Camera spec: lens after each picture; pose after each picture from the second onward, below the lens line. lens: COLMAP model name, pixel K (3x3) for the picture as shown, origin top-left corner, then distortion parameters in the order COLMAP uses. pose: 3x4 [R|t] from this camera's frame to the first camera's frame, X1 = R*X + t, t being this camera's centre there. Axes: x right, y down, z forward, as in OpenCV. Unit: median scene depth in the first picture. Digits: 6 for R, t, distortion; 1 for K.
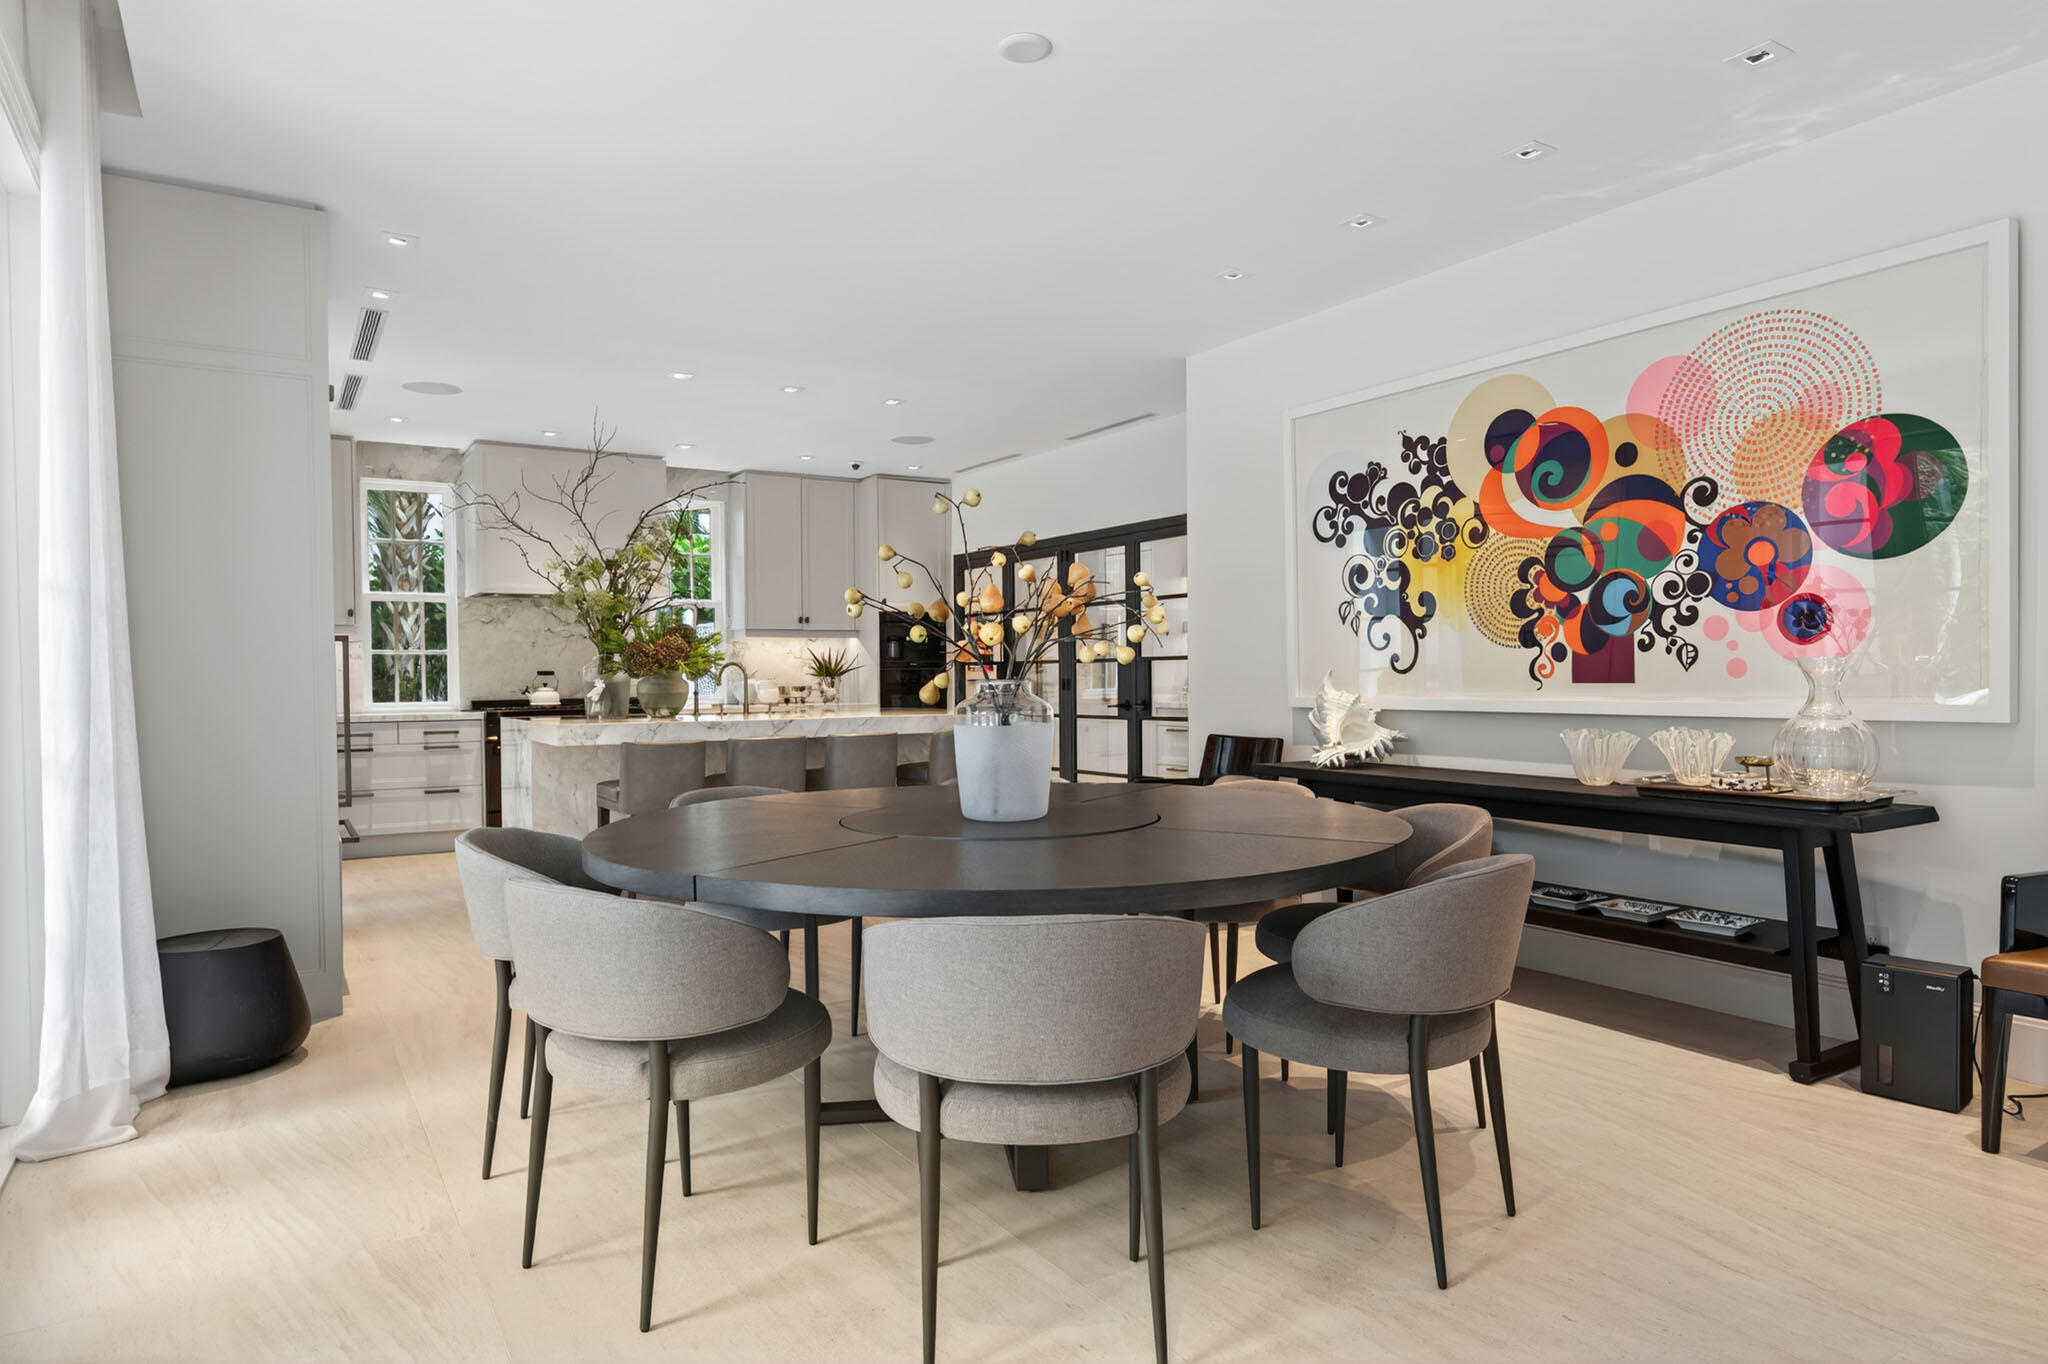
lens RADIAL K [[1195.0, 0, 1024.2], [0, 1195.0, 693.3], [0, 0, 1]] dist [-0.001135, -0.001065]
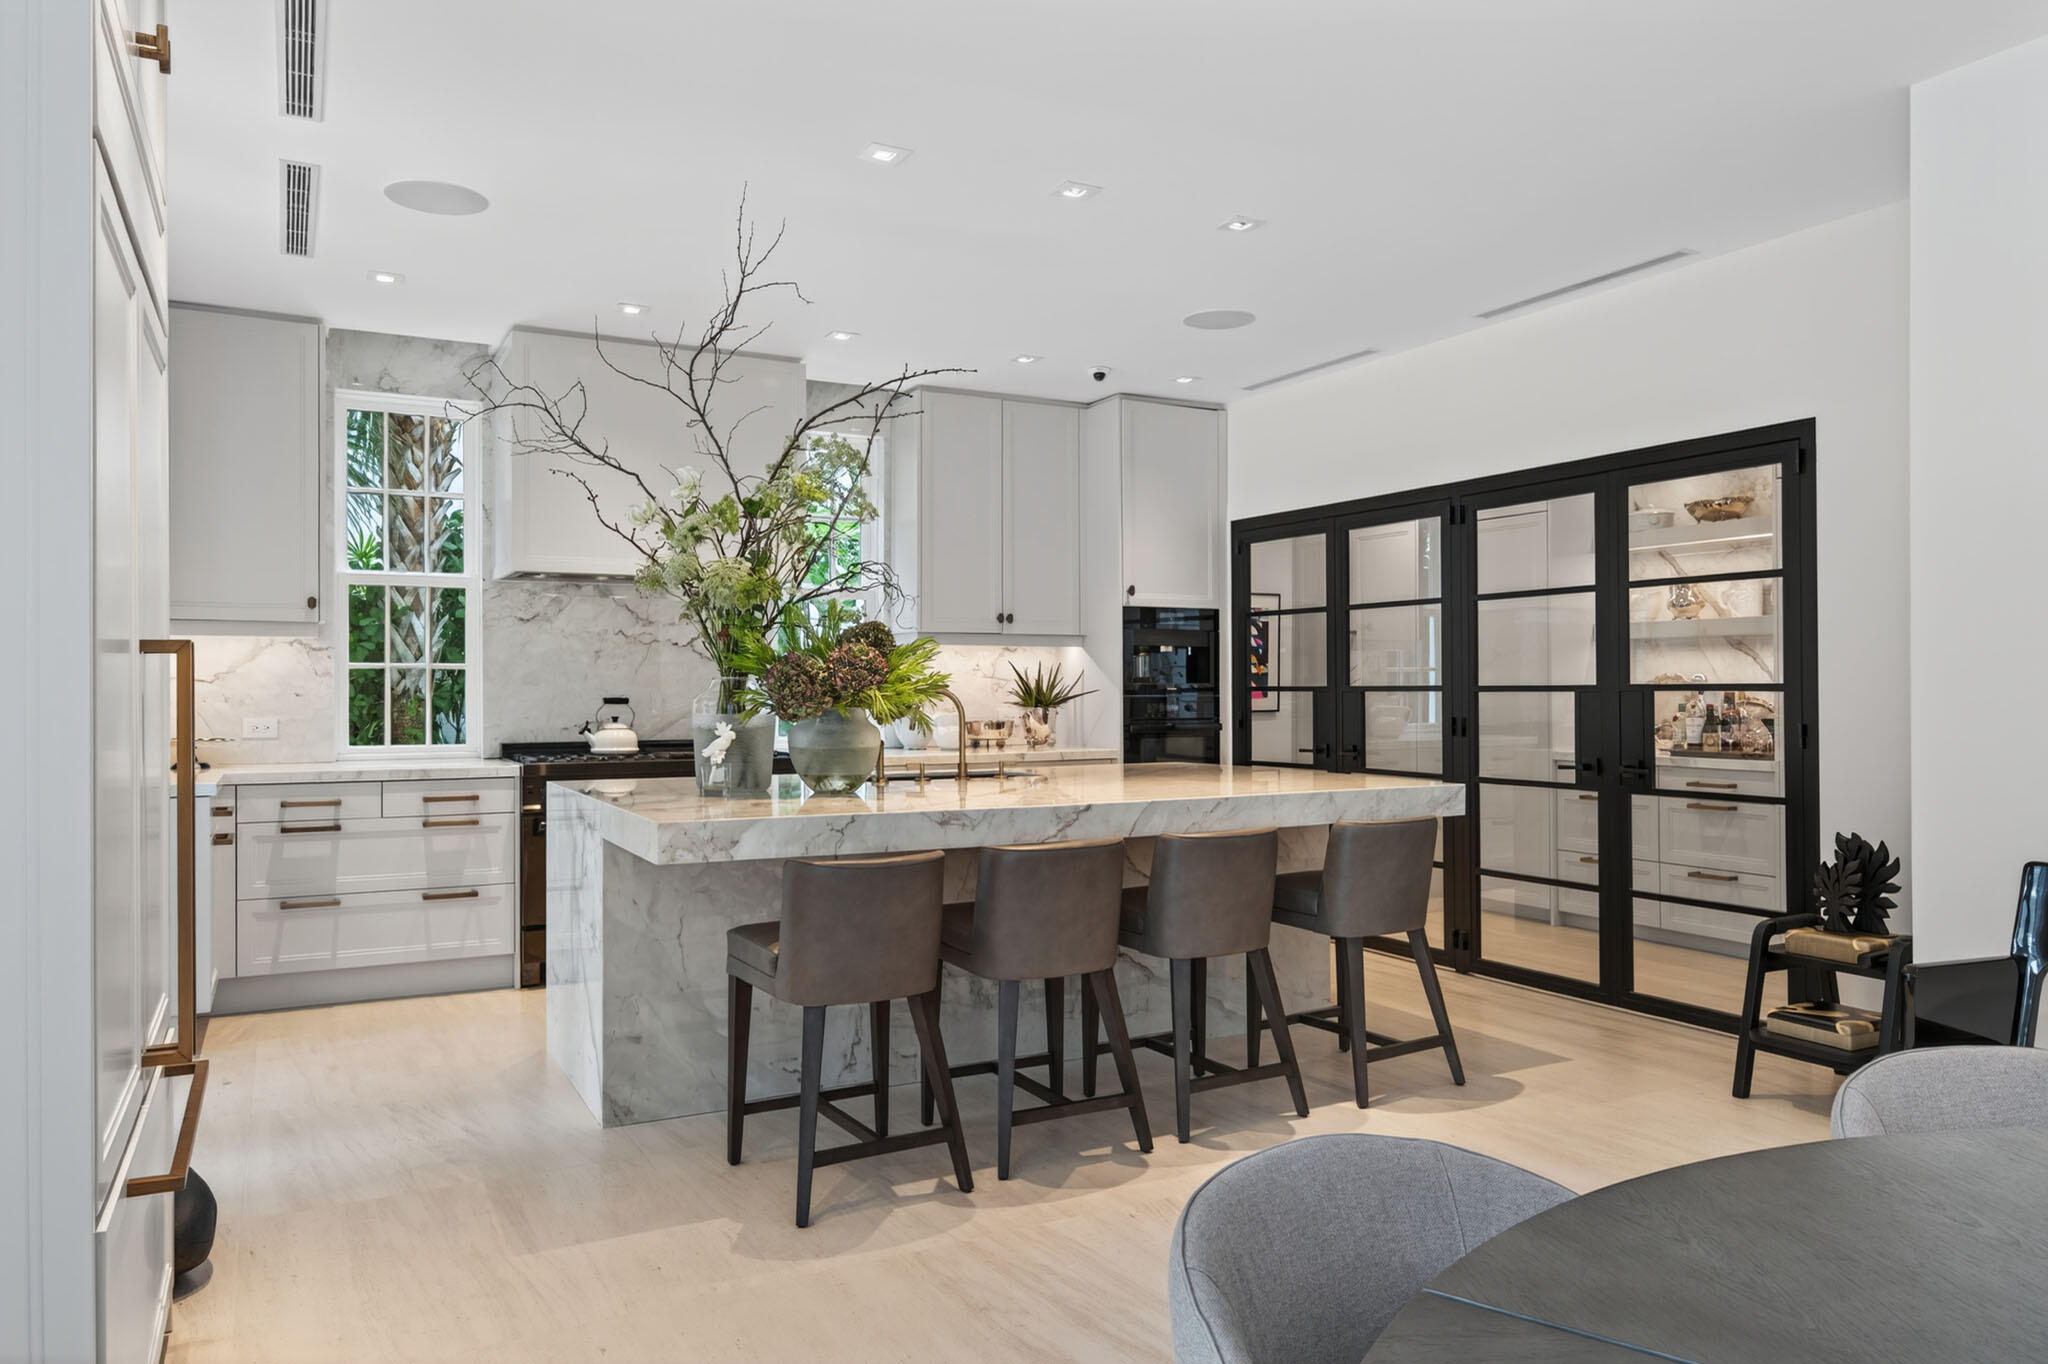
lens RADIAL K [[1372.3, 0, 1024.9], [0, 1372.3, 679.8], [0, 0, 1]] dist [0.001691, 0.003623]
pose [[0.997080, 0.007659, -0.075984, -0.139234], [-0.009274, 0.999738, -0.020926, -0.015646], [0.075804, 0.021569, 0.996889, 0.313521]]
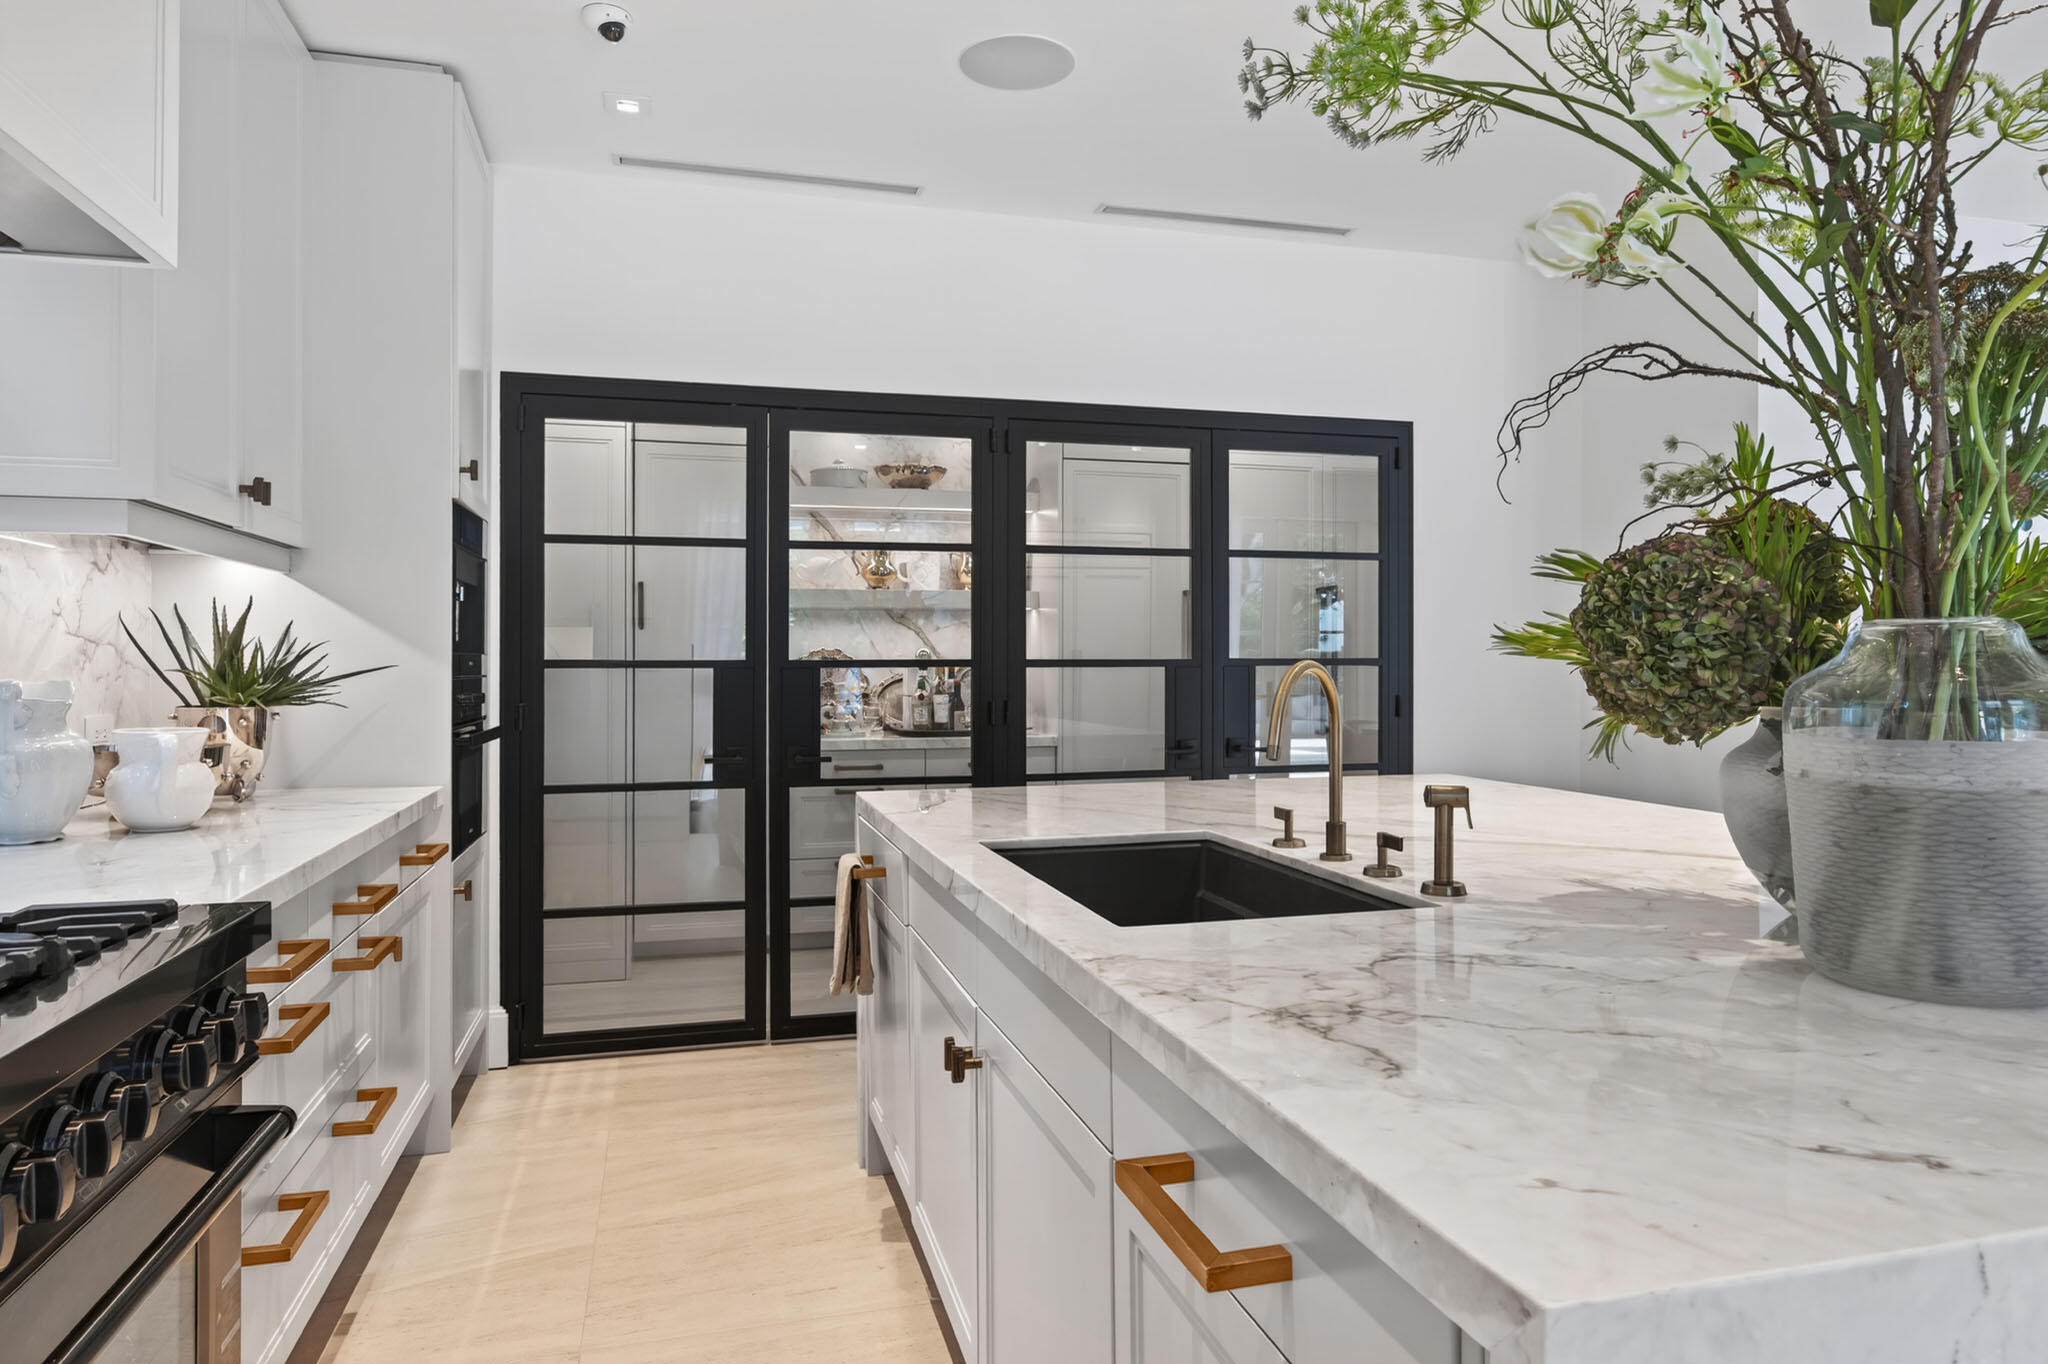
lens RADIAL K [[1372.3, 0, 1023.6], [0, 1372.3, 666.7], [0, 0, 1]] dist [0.001691, 0.003623]
pose [[0.281057, 0.008675, 0.959652, -0.411341], [0.012857, 0.999835, -0.012804, -0.018288], [-0.959605, 0.015937, 0.280899, 0.731634]]
